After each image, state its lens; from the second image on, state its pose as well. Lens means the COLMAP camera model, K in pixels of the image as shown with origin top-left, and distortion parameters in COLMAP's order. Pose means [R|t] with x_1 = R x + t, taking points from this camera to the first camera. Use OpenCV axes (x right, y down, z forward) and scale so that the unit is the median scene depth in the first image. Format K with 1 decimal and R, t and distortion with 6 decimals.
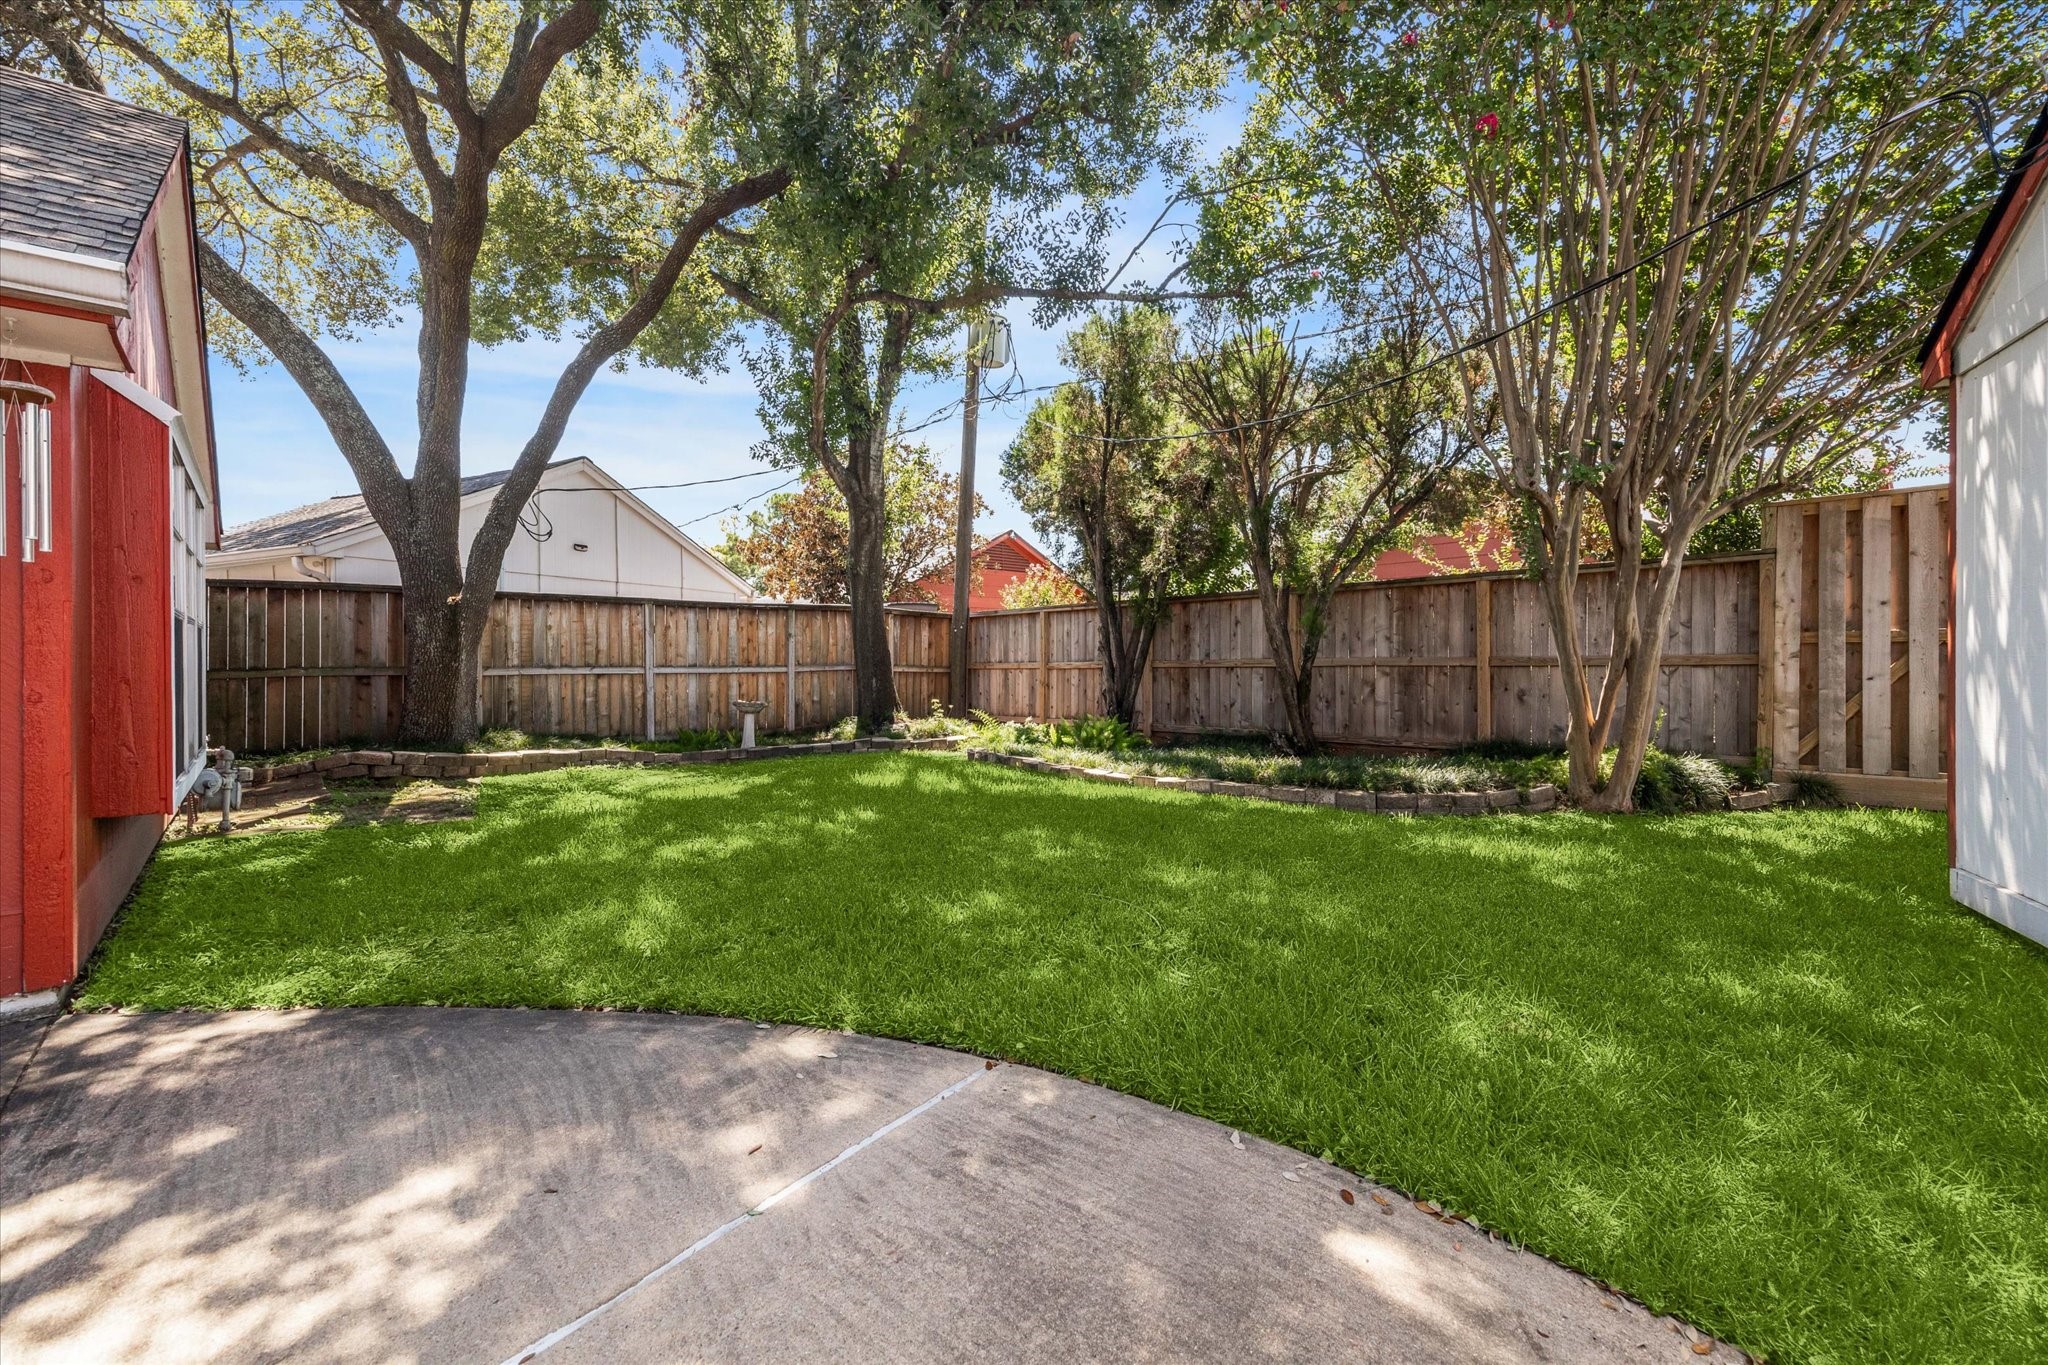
lens RADIAL K [[794.4, 0, 1026.9], [0, 794.4, 671.2], [0, 0, 1]] dist [0.003833, 0.000058]
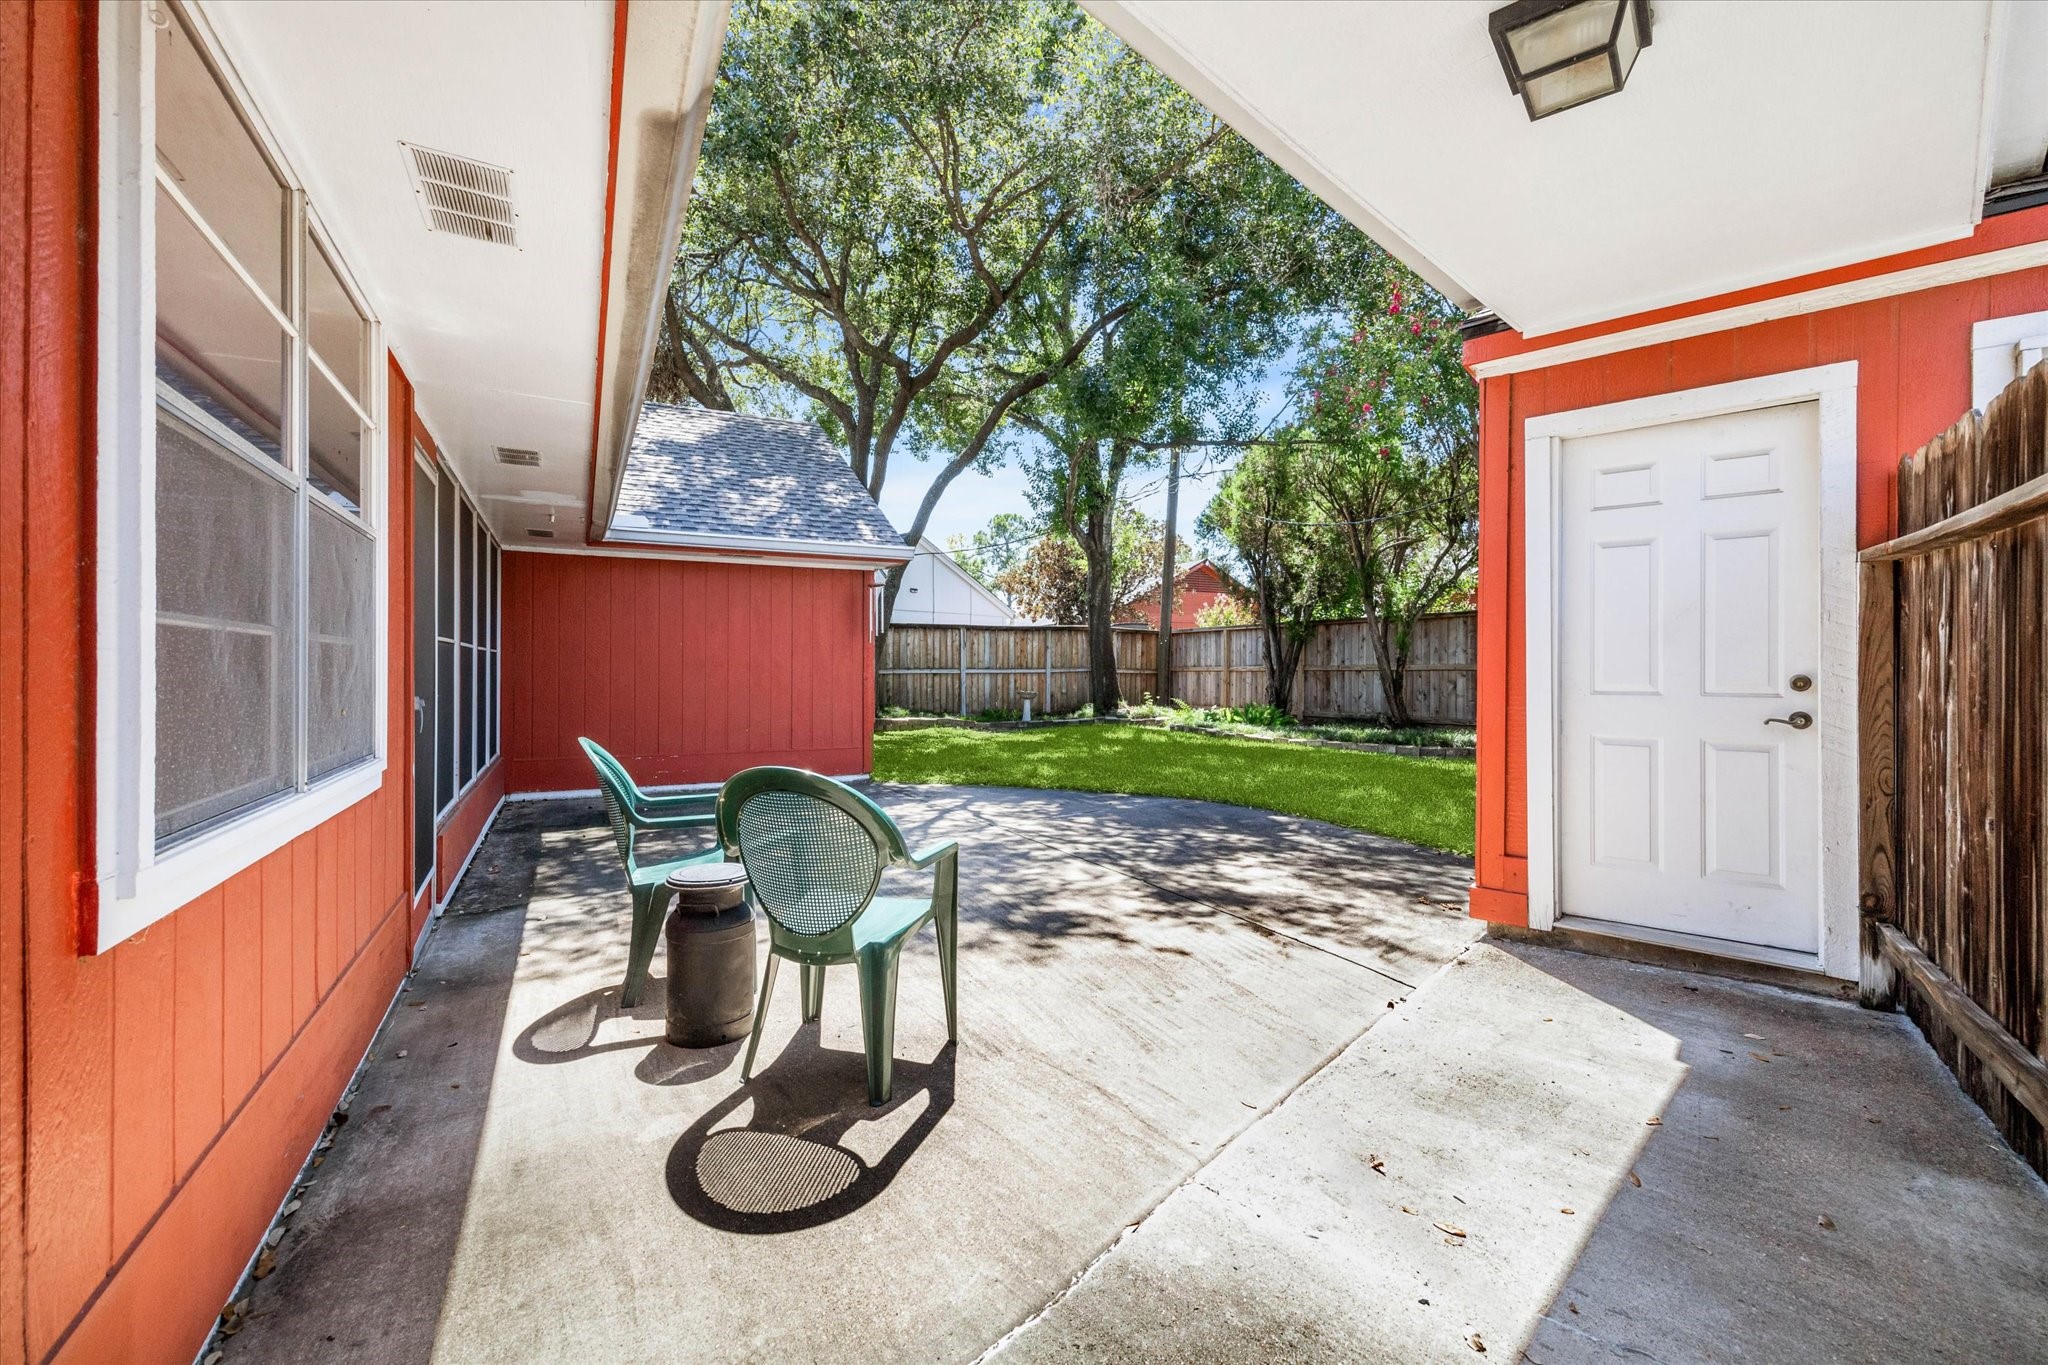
lens RADIAL K [[794.4, 0, 1023.7], [0, 794.4, 668.3], [0, 0, 1]] dist [0.003833, 0.000058]
pose [[0.967535, 0.003434, -0.252715, 0.033174], [-0.005112, 0.999969, -0.005983, 0.002401], [0.252687, 0.007081, 0.967522, -0.476072]]
